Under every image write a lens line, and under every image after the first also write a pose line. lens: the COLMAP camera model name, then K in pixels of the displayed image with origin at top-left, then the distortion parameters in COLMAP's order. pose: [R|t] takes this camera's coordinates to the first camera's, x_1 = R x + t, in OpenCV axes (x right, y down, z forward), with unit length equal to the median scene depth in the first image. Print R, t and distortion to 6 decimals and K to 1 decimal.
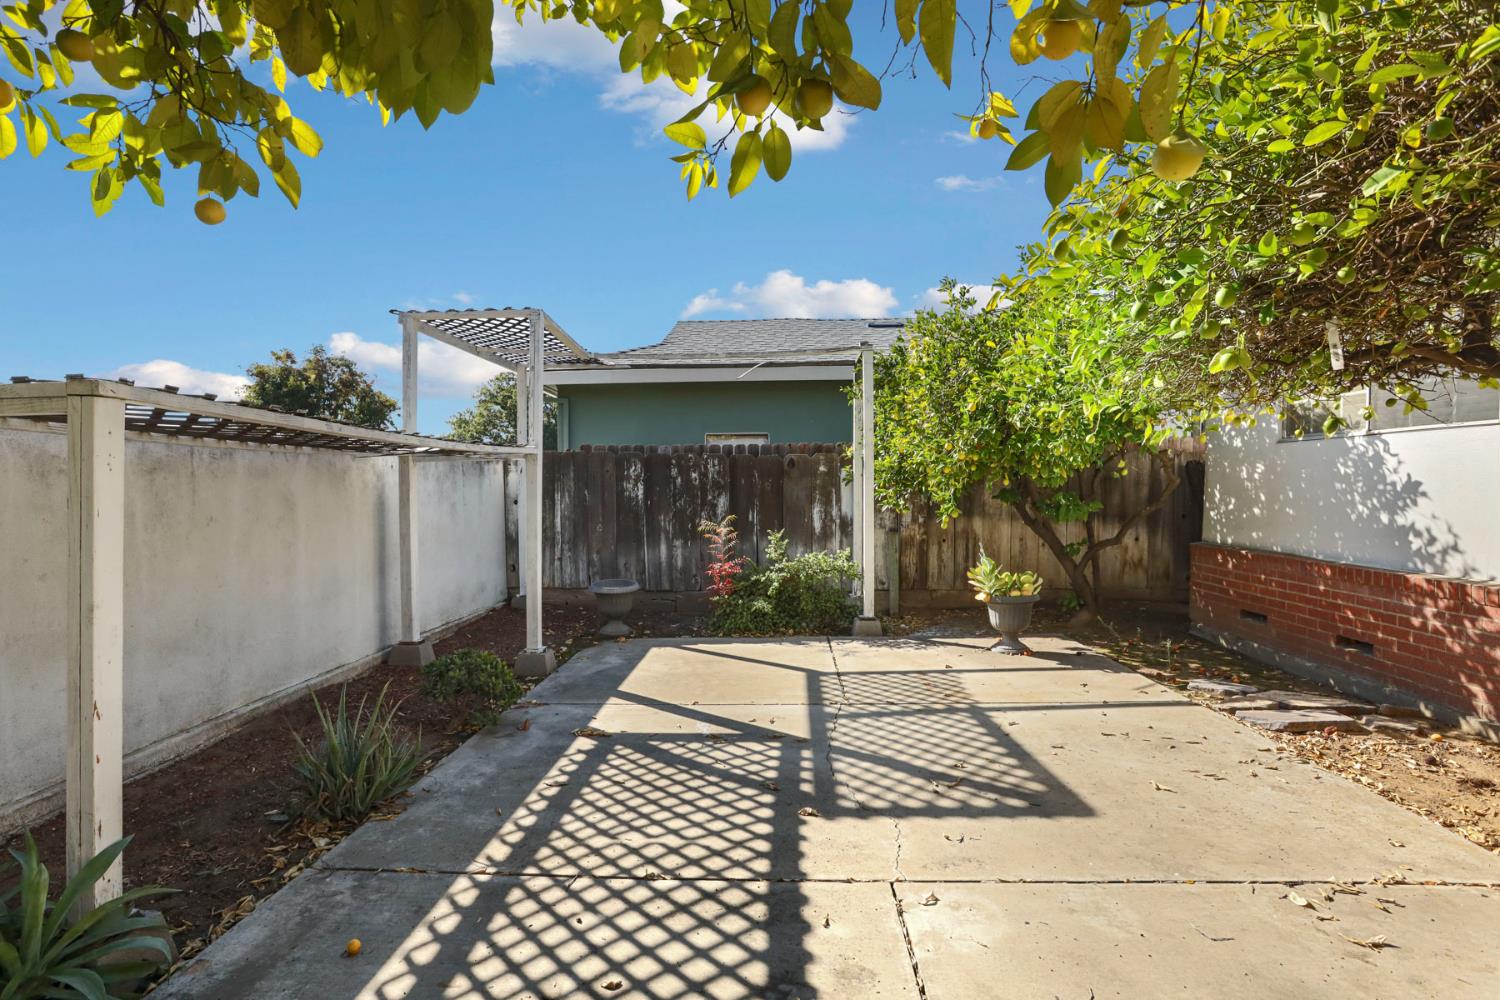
lens RADIAL K [[747.5, 0, 749.9], [0, 747.5, 489.7], [0, 0, 1]] dist [-0.033378, 0.000342]
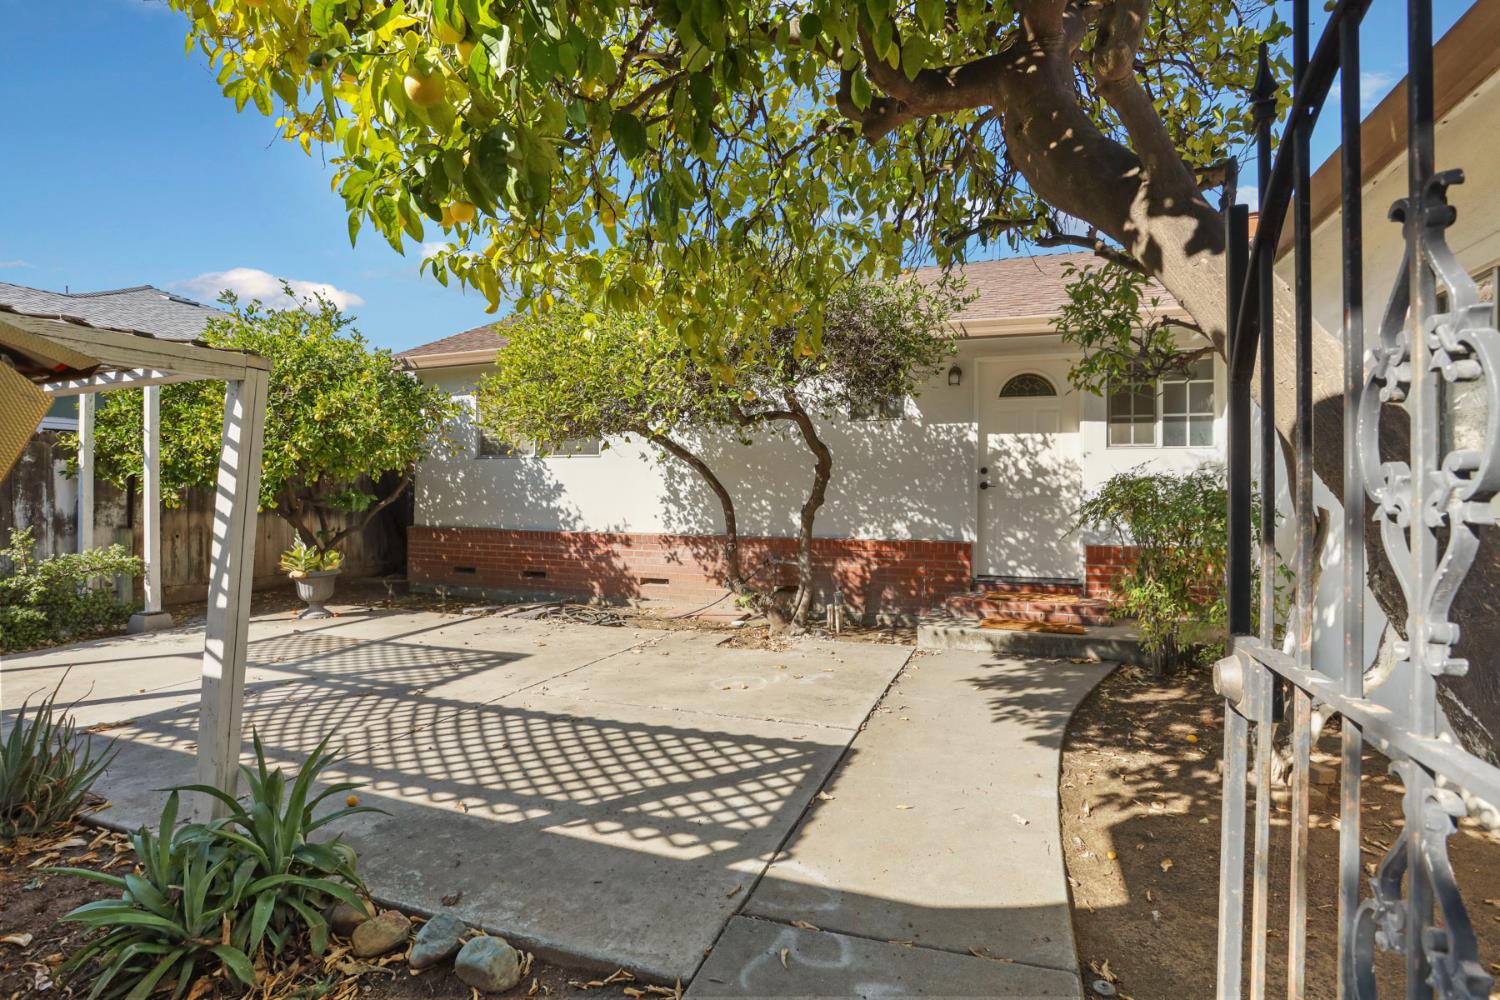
lens RADIAL K [[747.5, 0, 746.3], [0, 747.5, 500.5], [0, 0, 1]] dist [-0.033378, 0.000342]
pose [[0.292011, 0.007907, 0.956382, -0.811132], [-0.000888, 0.999968, -0.007996, 0.046374], [-0.956414, 0.001486, 0.292009, -0.043745]]
